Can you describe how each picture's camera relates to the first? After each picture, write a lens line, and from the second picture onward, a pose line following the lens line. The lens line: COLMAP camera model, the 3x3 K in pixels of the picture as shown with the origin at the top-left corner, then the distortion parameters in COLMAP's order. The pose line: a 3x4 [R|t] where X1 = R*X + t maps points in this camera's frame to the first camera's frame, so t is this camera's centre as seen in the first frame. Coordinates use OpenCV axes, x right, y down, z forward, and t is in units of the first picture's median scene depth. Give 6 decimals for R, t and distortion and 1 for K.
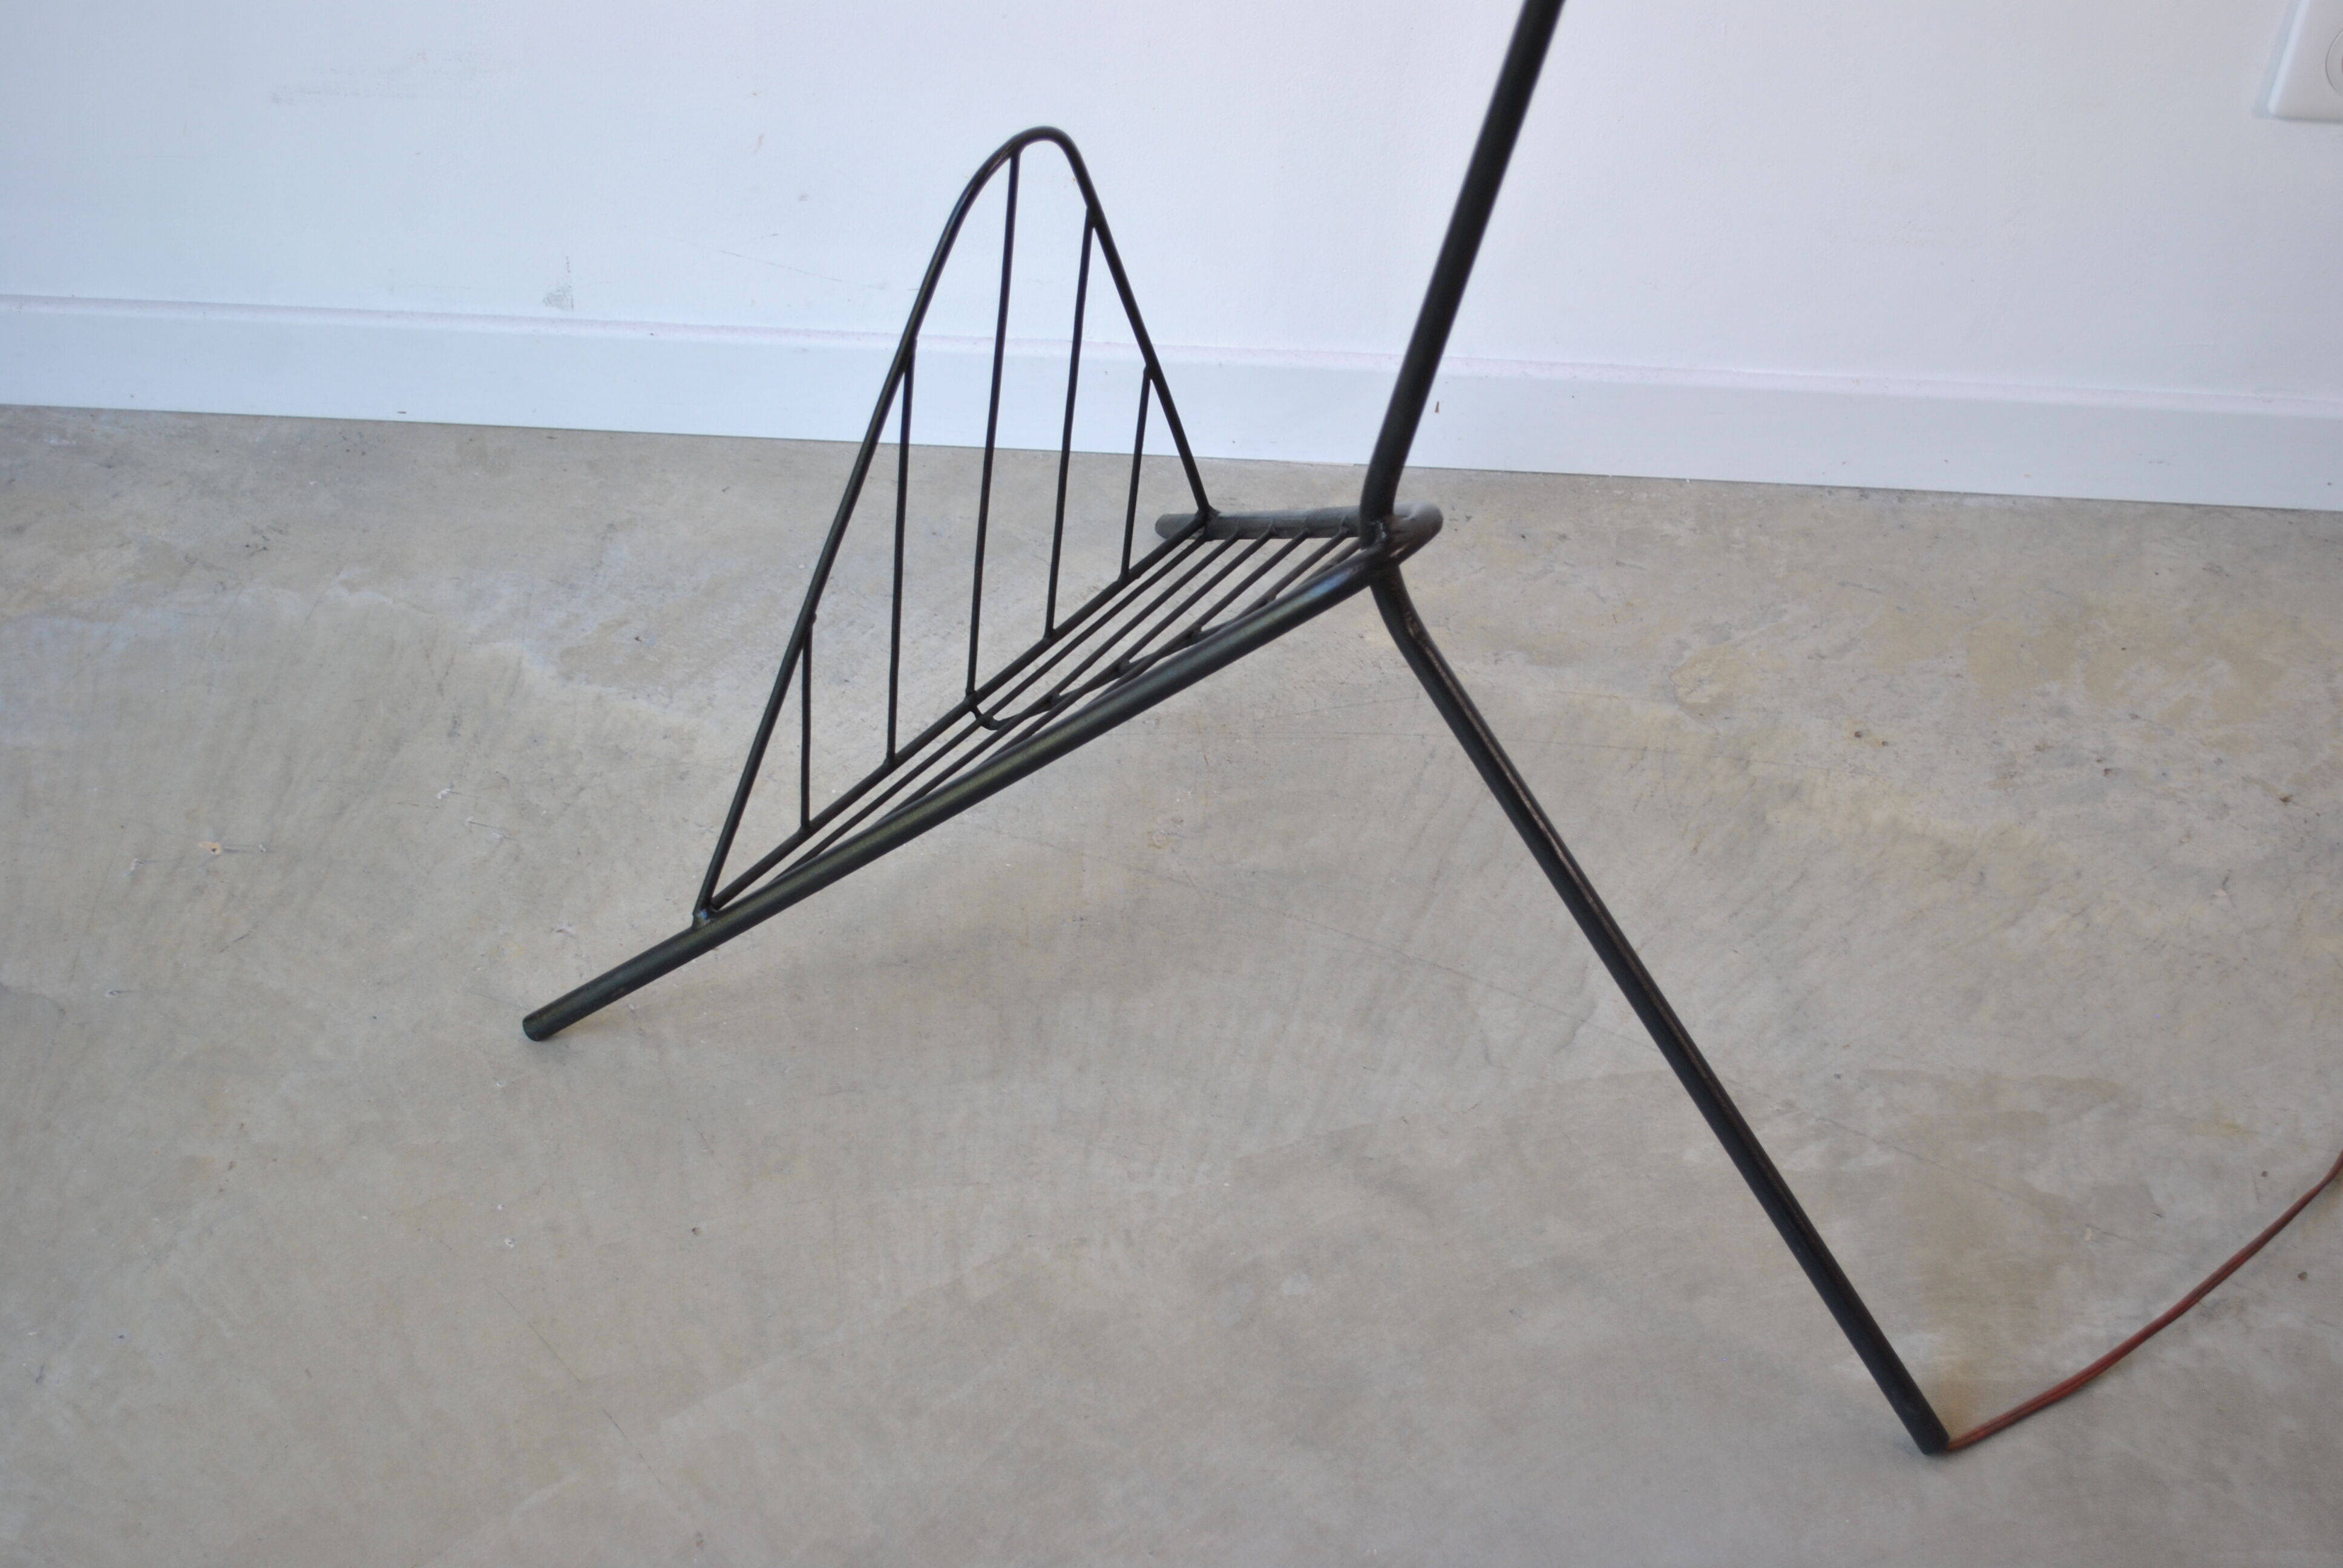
lens RADIAL K [[3356.2, 0, 1181.7], [0, 3356.2, 784.8], [0, 0, 1]] dist [-0.024723, 0.006133]
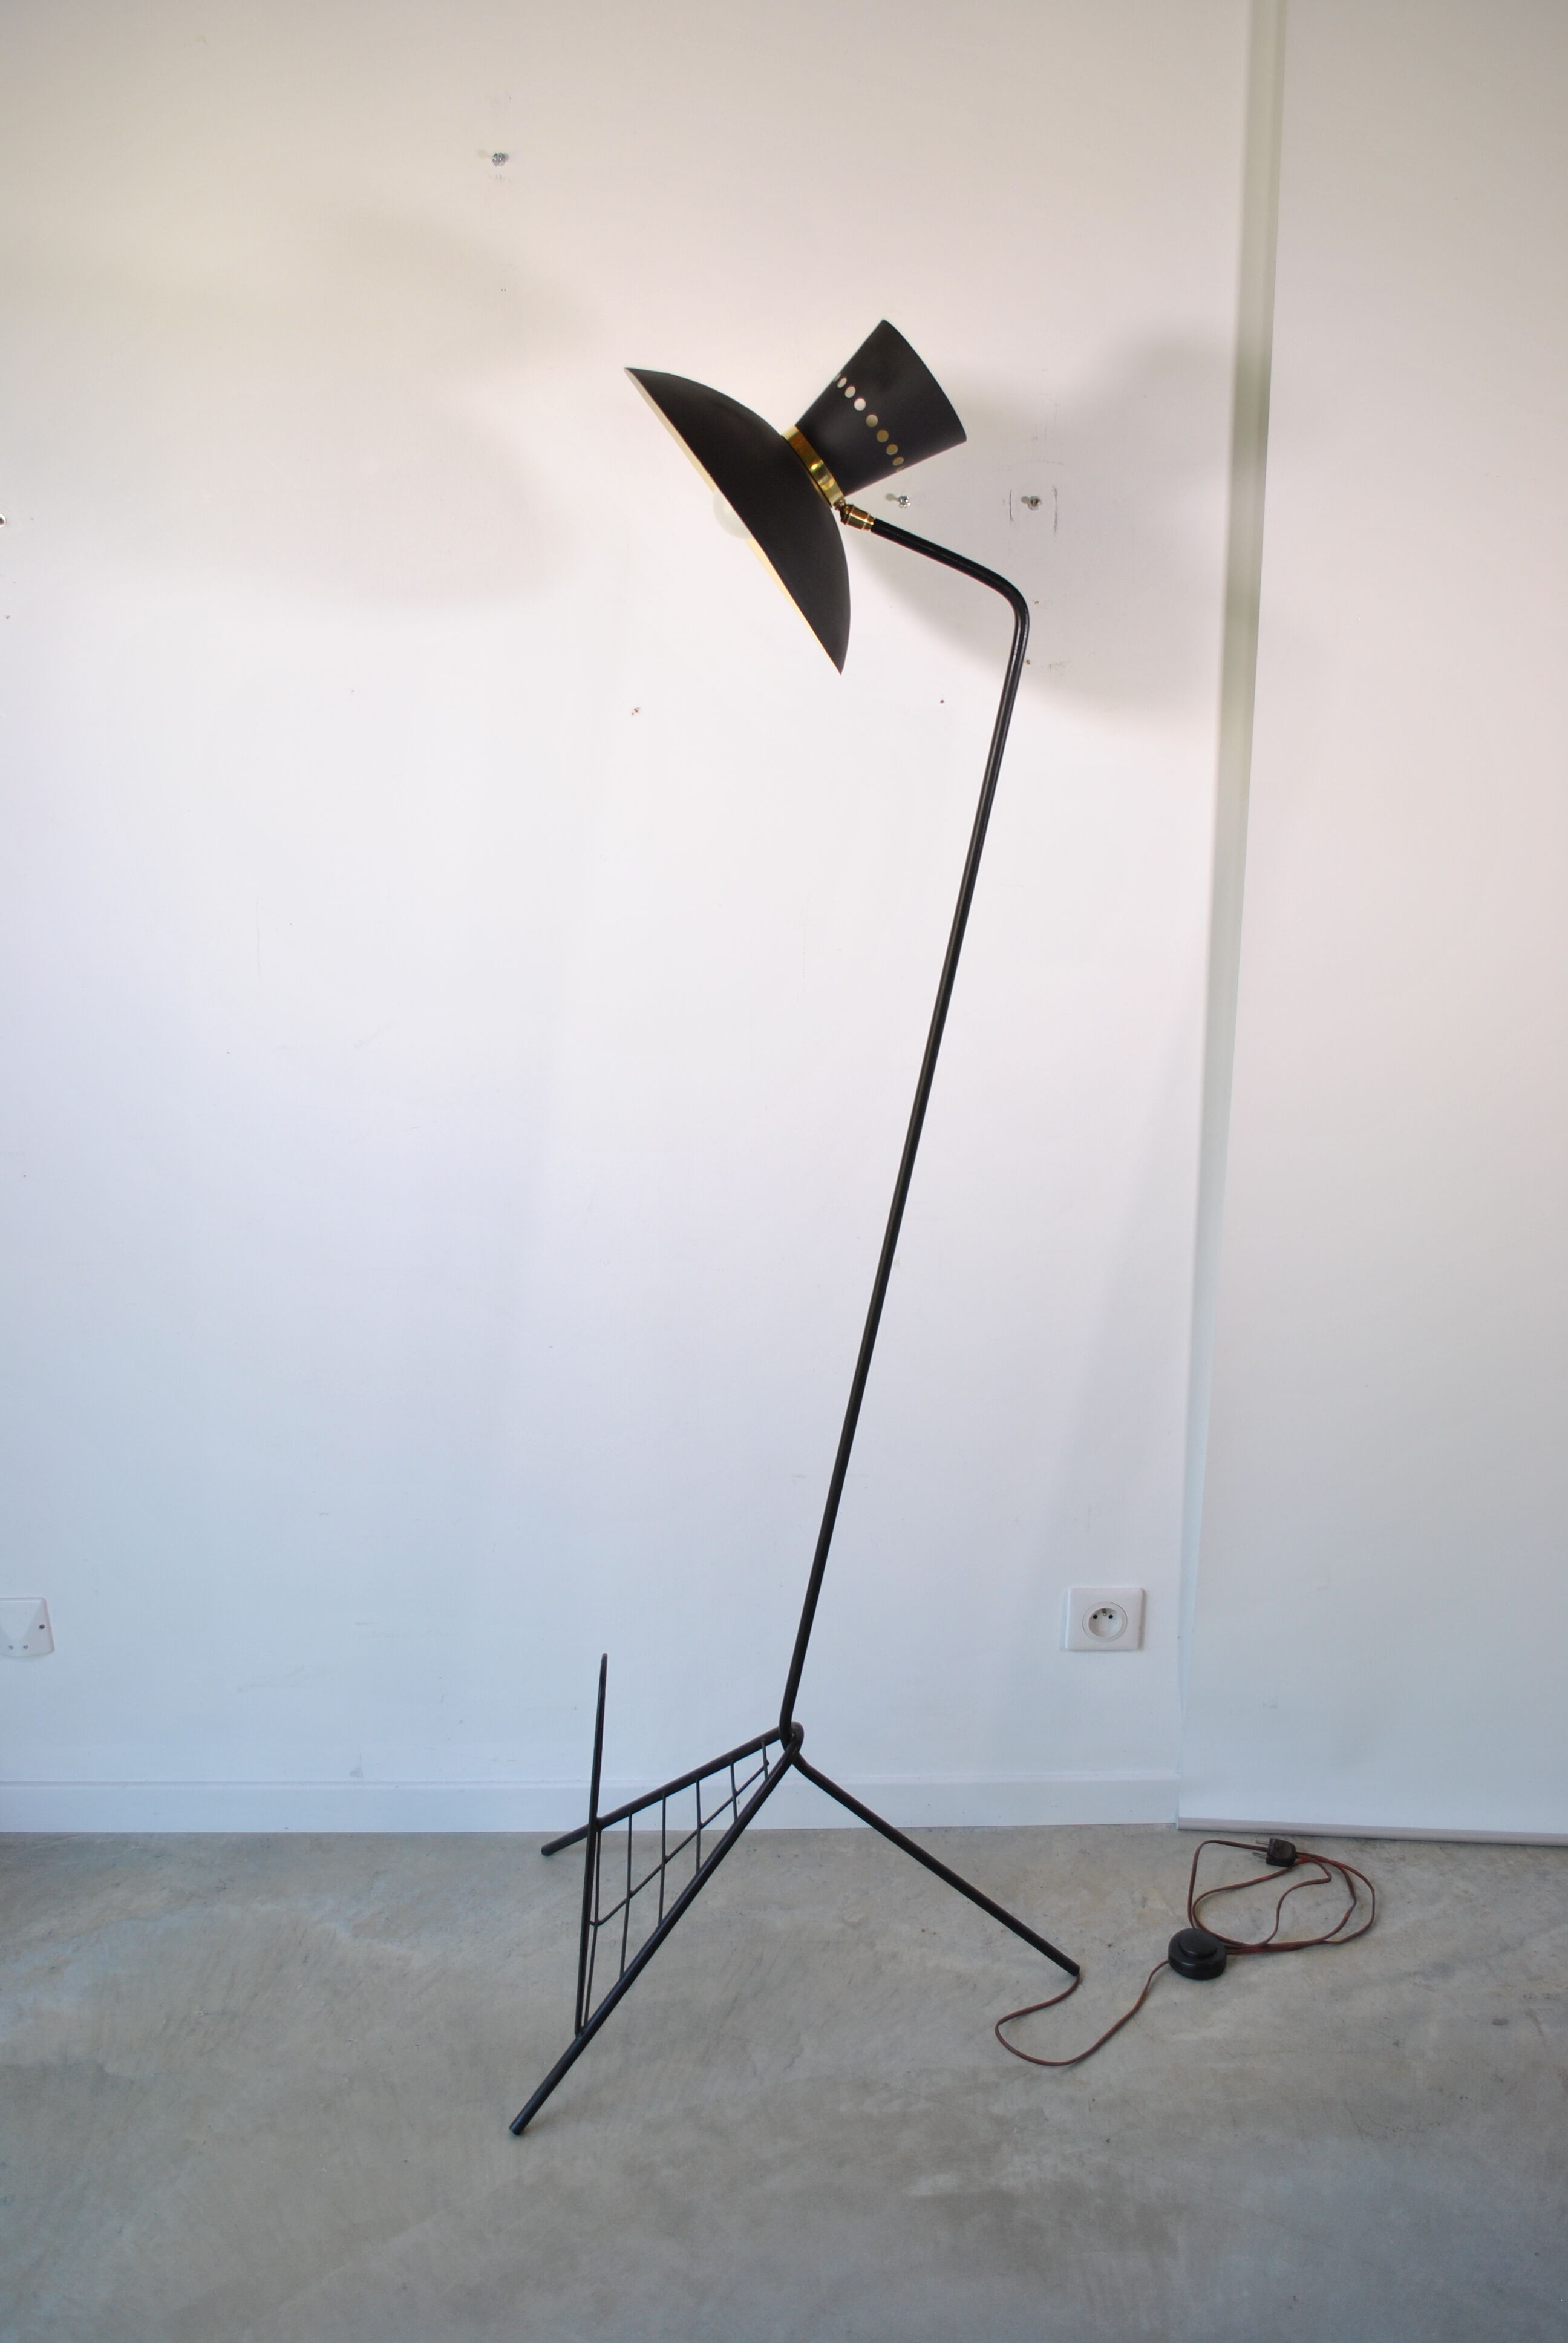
lens RADIAL K [[2000.6, 0, 773.0], [0, 2000.6, 1168.6], [0, 0, 1]] dist [-0.079594, 0.011179]
pose [[0.998261, -0.049146, 0.032541, 0.085754], [0.058627, 0.884994, -0.461897, 0.148080], [-0.006099, 0.463002, 0.886336, -0.449947]]
